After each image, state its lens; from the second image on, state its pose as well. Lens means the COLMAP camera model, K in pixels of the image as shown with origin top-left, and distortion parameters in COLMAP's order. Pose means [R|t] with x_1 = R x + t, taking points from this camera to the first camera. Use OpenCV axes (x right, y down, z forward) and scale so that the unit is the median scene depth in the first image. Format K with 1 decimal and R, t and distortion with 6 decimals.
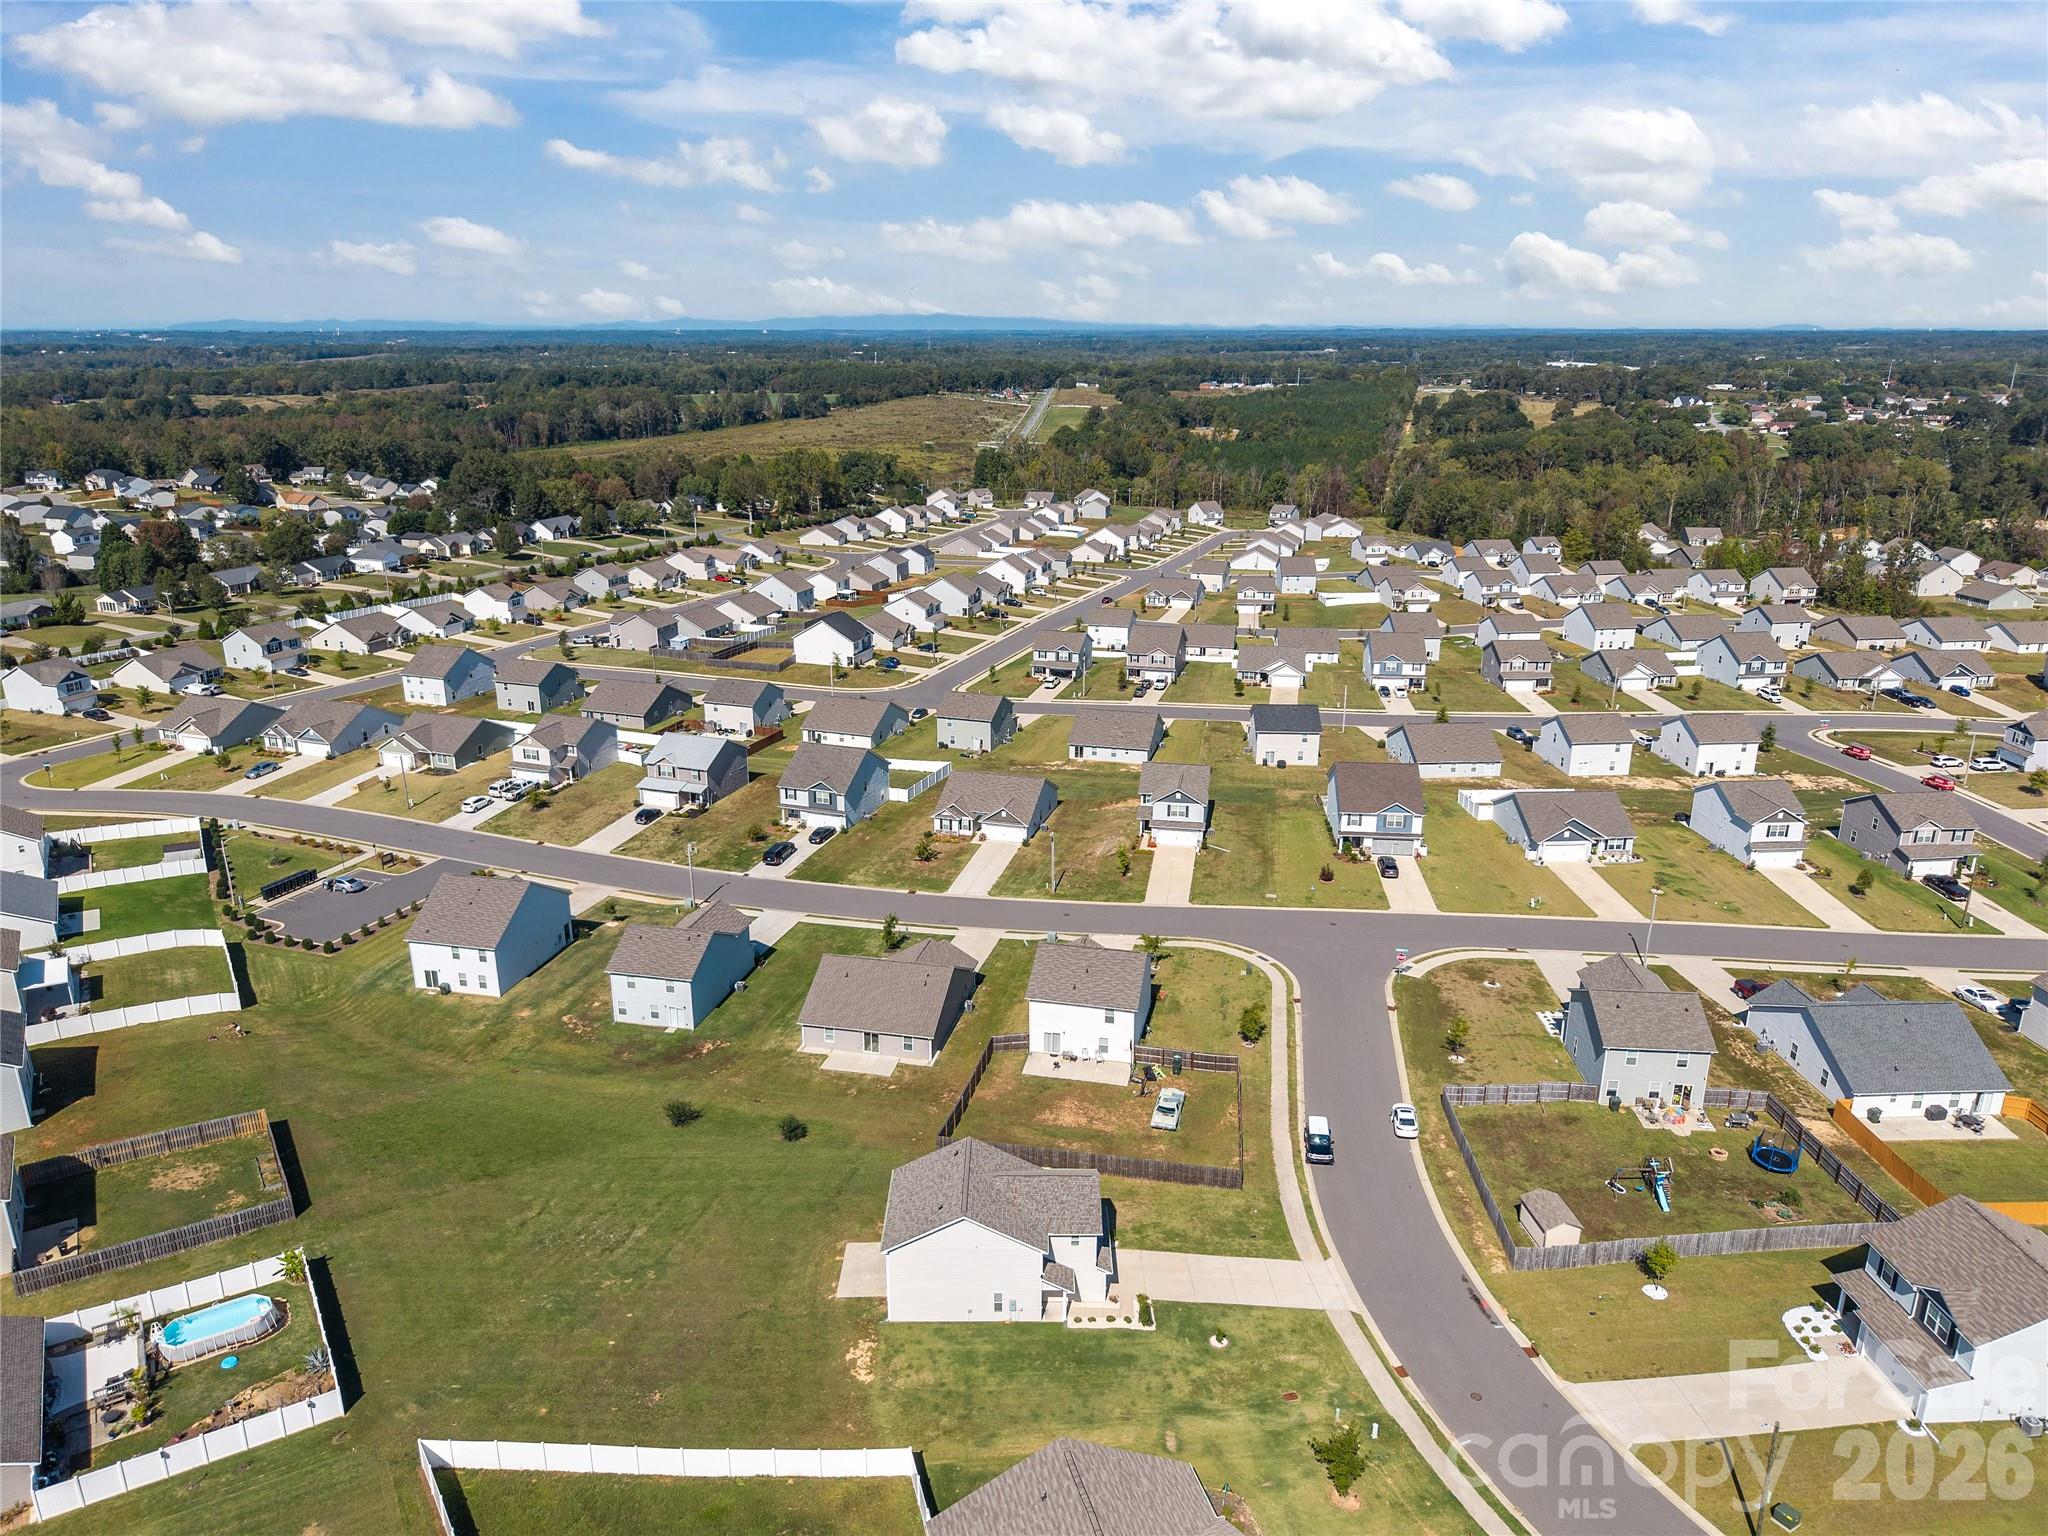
lens RADIAL K [[1375.2, 0, 1031.2], [0, 1375.2, 767.9], [0, 0, 1]] dist [0.047970, -0.076619]
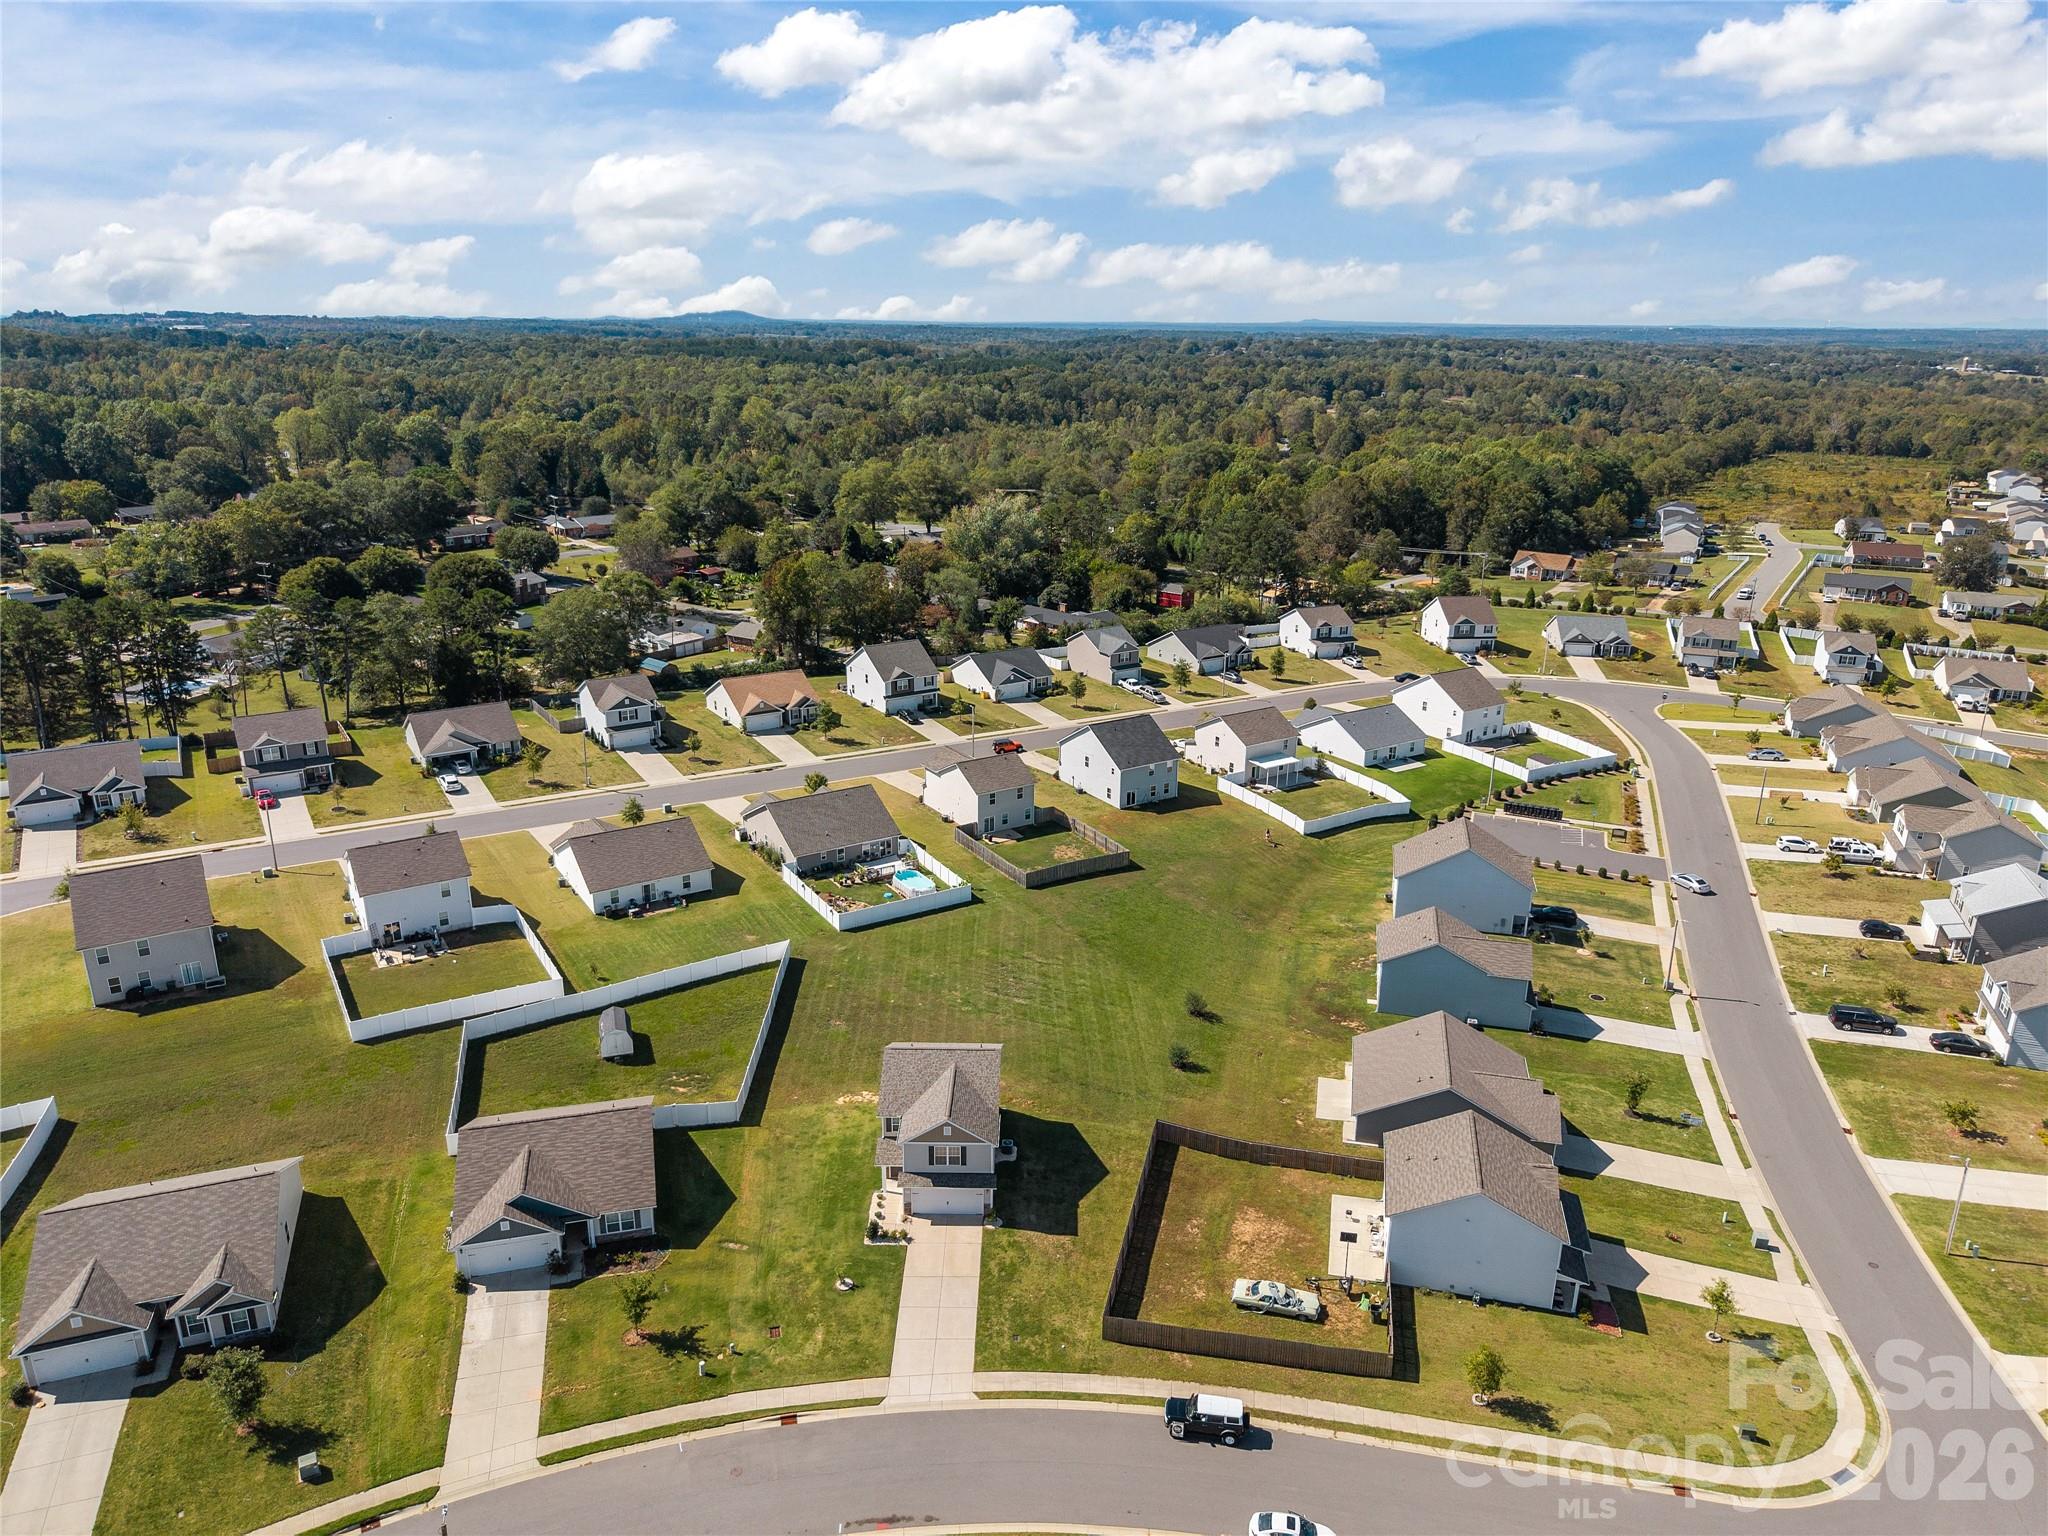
lens RADIAL K [[1379.9, 0, 1024.0], [0, 1379.9, 768.0], [0, 0, 1]] dist [0.001420, -0.004873]
pose [[-0.018637, 0.310197, -0.950490, 1.020684], [-0.311286, 0.901606, 0.300347, -0.299123], [0.950133, 0.301472, 0.079757, 0.941547]]
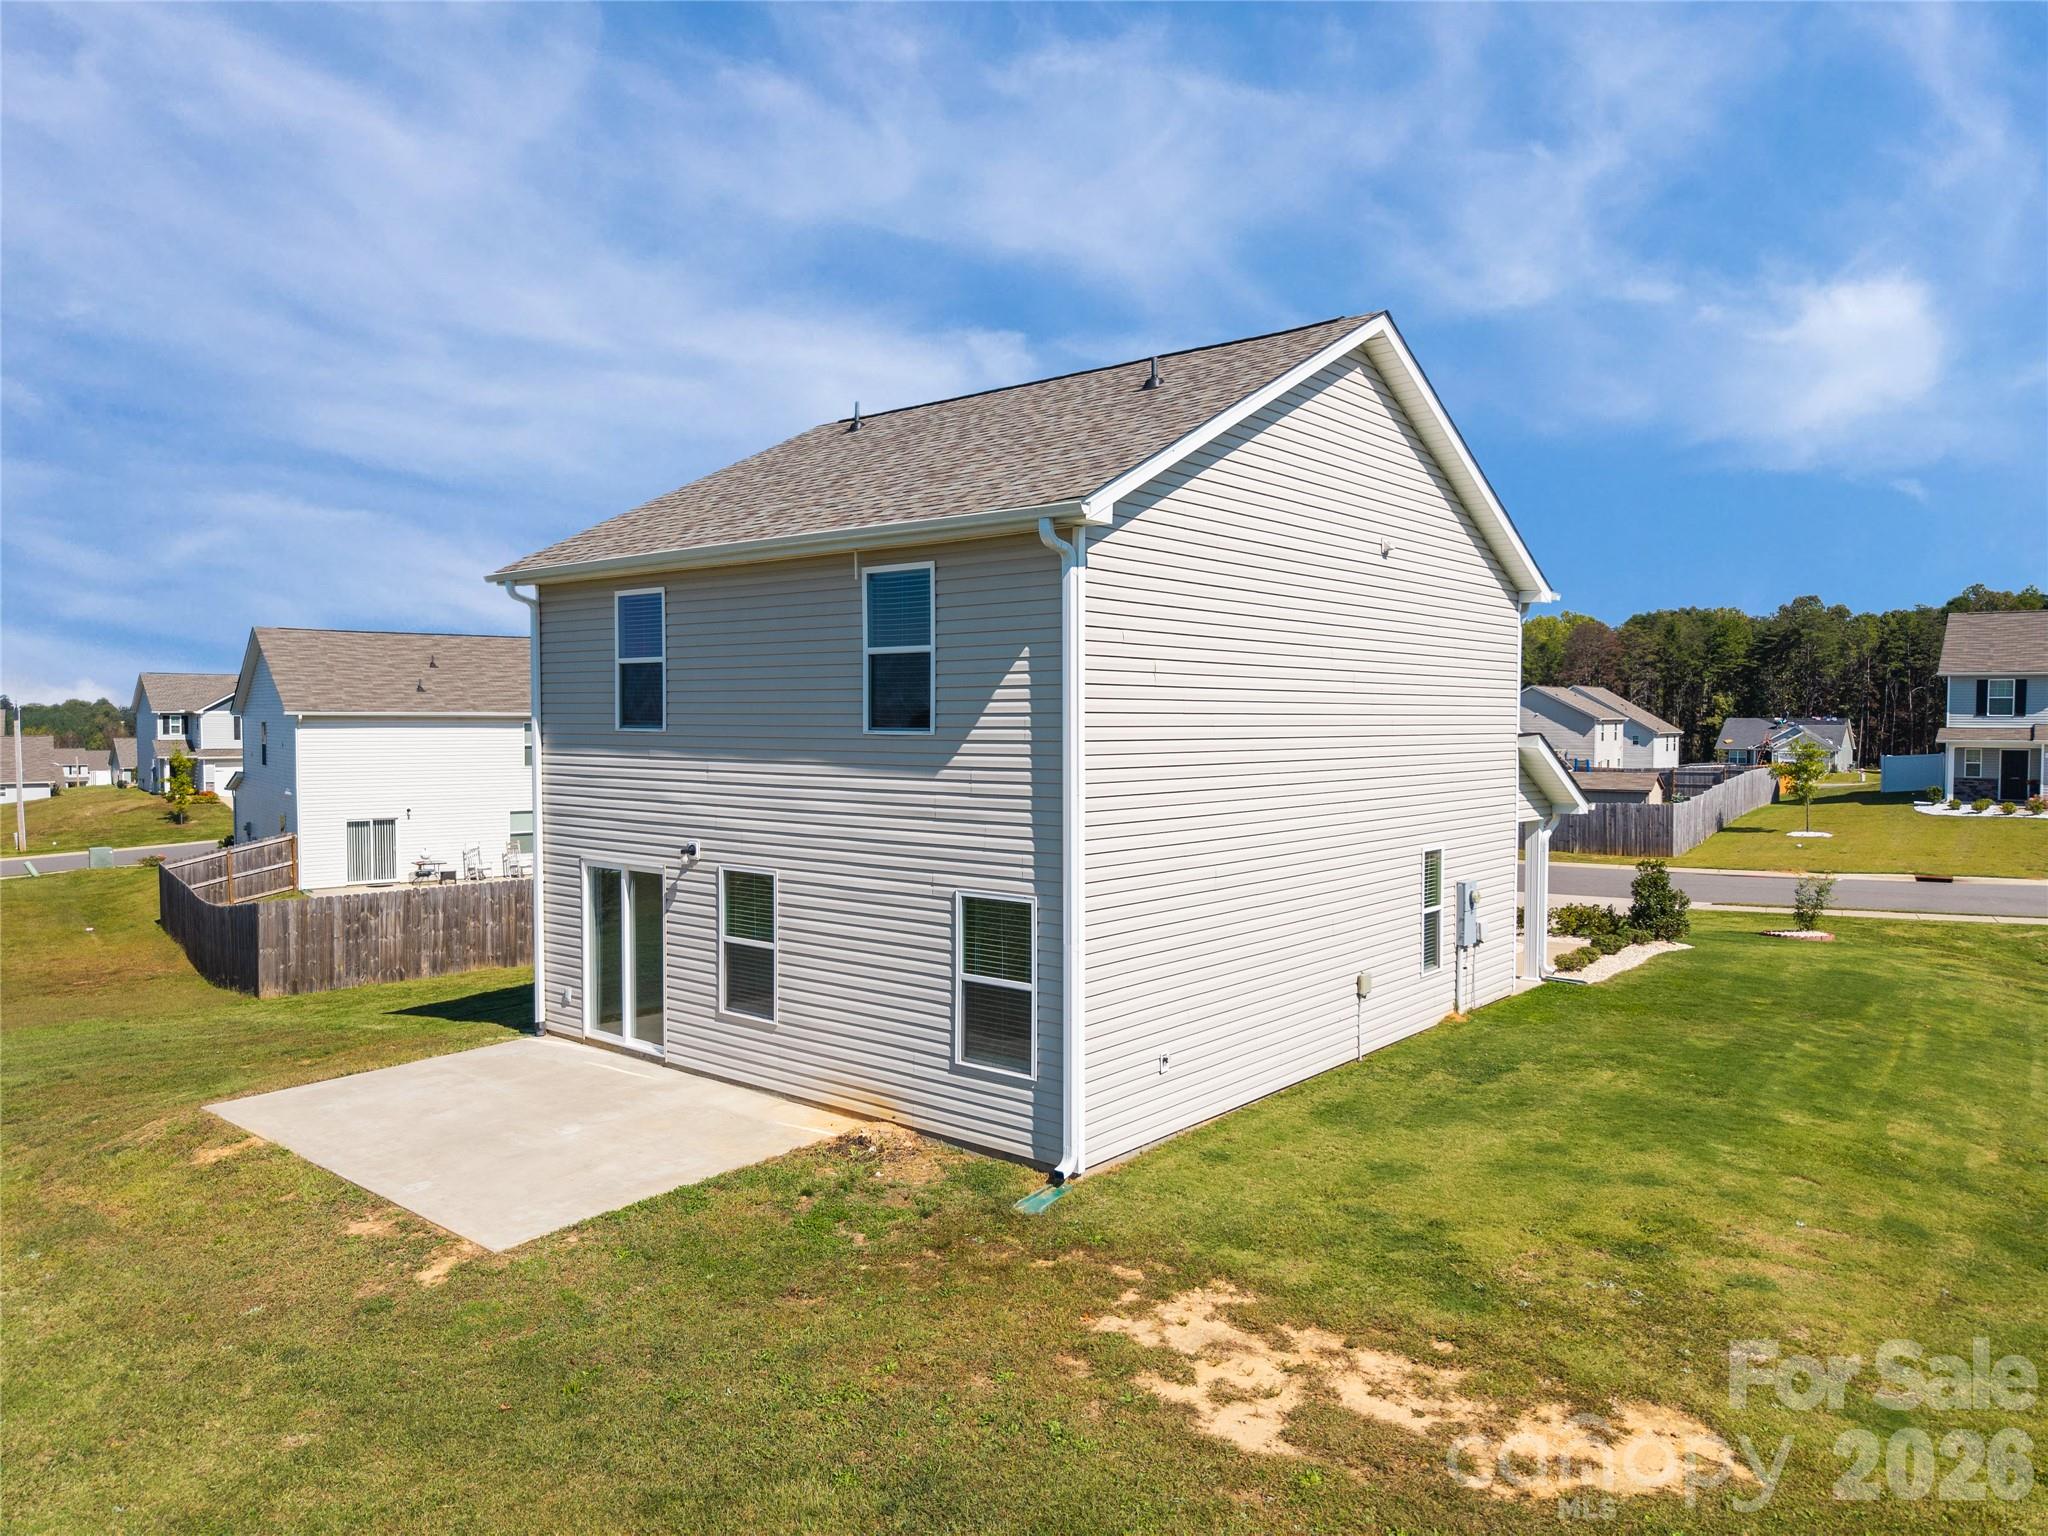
lens RADIAL K [[1379.9, 0, 1024.0], [0, 1379.9, 768.0], [0, 0, 1]] dist [0.001420, -0.004873]
pose [[0.645396, -0.026660, 0.763383, -0.207515], [0.227799, 0.960632, -0.159042, 0.393307], [-0.729090, 0.276543, 0.626061, 0.938454]]
